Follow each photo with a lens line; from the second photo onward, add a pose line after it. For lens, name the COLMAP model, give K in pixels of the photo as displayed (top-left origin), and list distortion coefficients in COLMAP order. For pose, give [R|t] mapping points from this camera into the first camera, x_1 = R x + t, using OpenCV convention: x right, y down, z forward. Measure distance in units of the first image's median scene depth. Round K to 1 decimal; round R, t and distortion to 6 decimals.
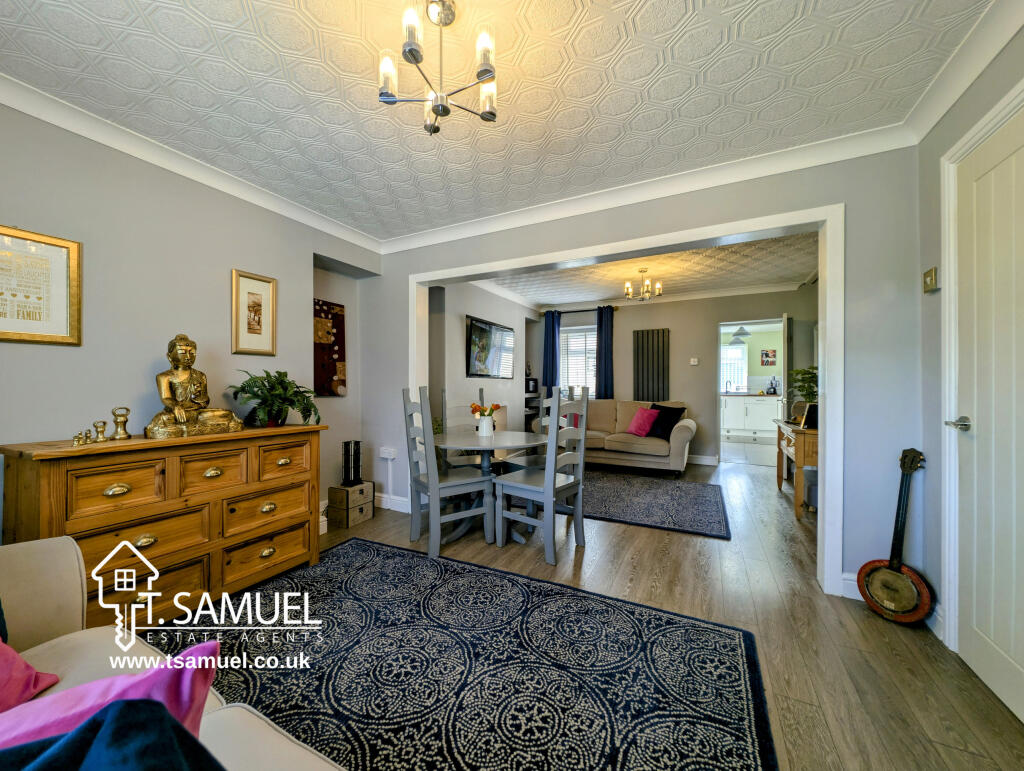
lens RADIAL K [[389.8, 0, 512.0], [0, 389.8, 385.5], [0, 0, 1]] dist [0.016878, -0.000161]
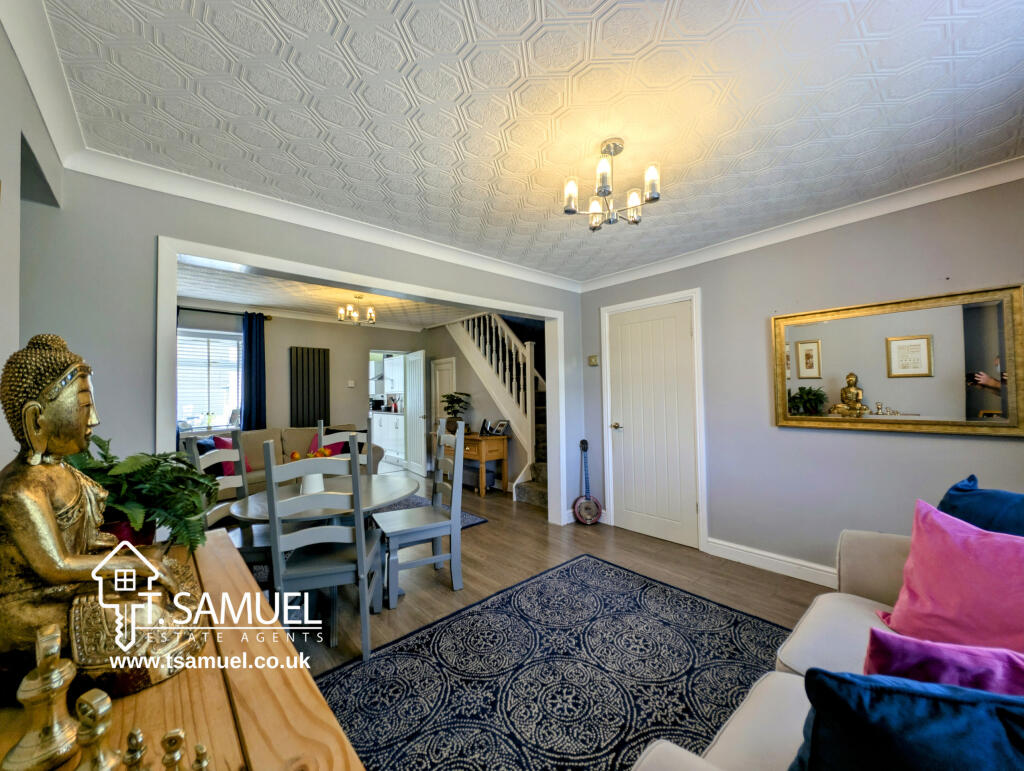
lens RADIAL K [[400.7, 0, 512.0], [0, 400.7, 385.5], [0, 0, 1]] dist [0.020450, 0.000092]
pose [[0.365017, 0.017024, 0.930845, -0.408212], [0.011885, 0.999666, -0.022943, -0.028402], [-0.930925, 0.019437, 0.364693, 0.221060]]
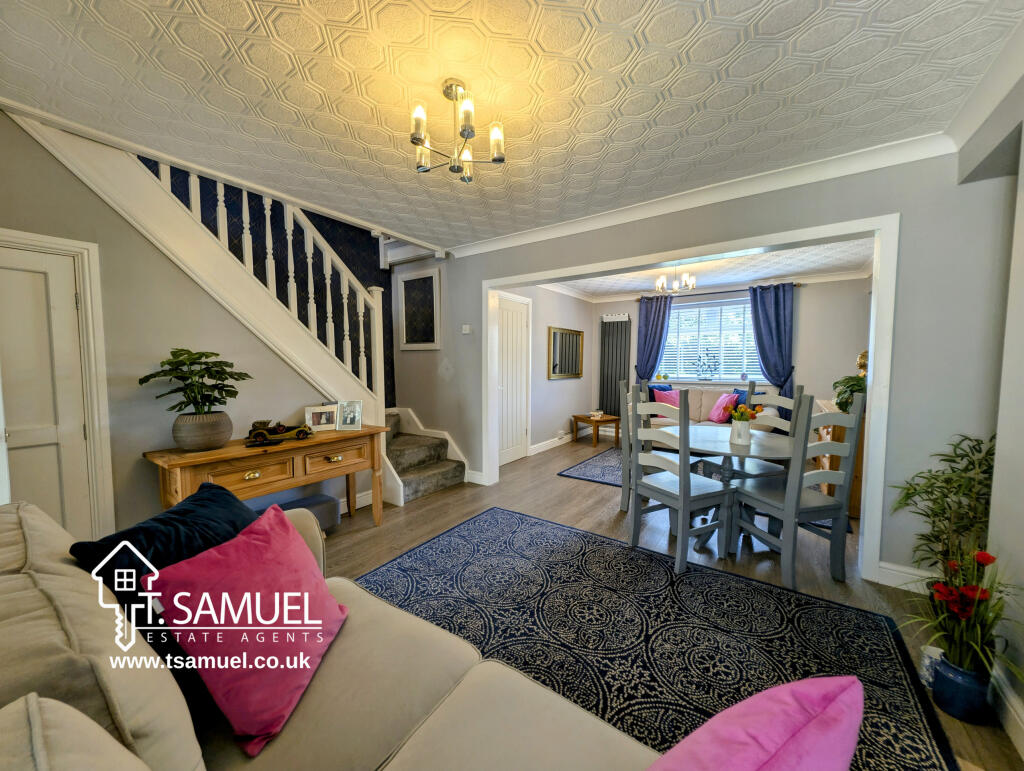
lens RADIAL K [[389.8, 0, 512.0], [0, 389.8, 385.5], [0, 0, 1]] dist [0.016878, -0.000161]
pose [[-0.990324, -0.010163, 0.138404, 0.184662], [-0.002260, 0.998364, 0.057140, -0.026319], [-0.138758, 0.056274, -0.988726, 1.157503]]
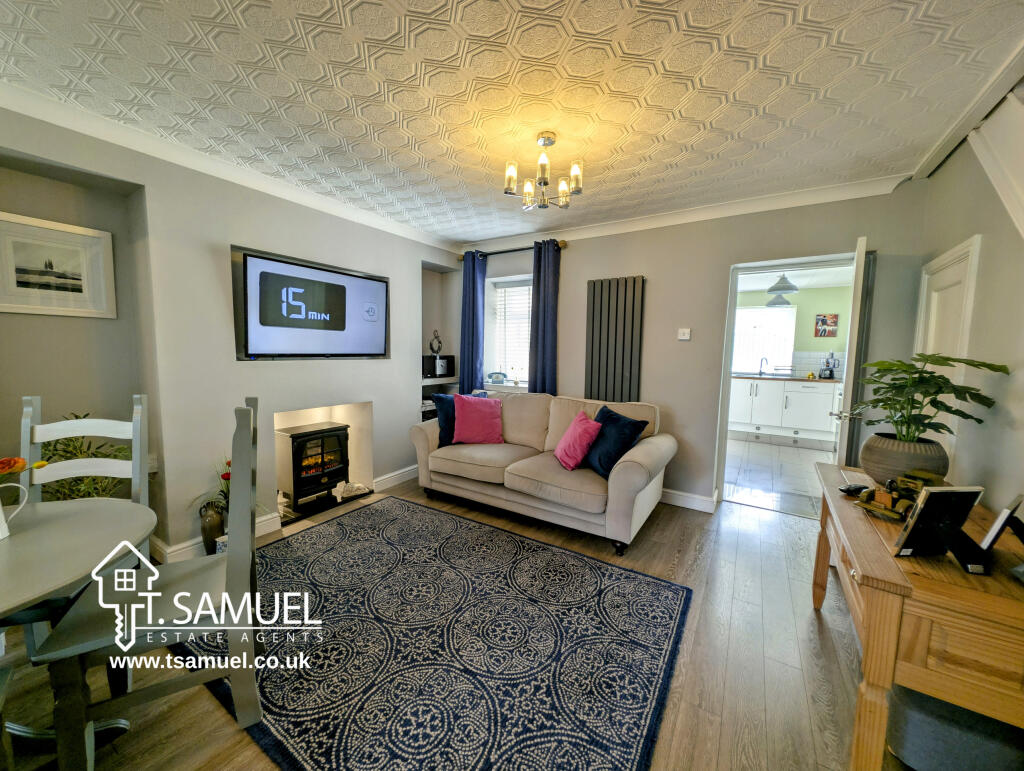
lens RADIAL K [[389.8, 0, 512.0], [0, 389.8, 385.5], [0, 0, 1]] dist [0.016878, -0.000161]
pose [[0.995143, 0.022705, -0.095788, 0.288327], [-0.013638, 0.995453, 0.094269, -0.038981], [0.097492, -0.092505, 0.990928, 0.421549]]
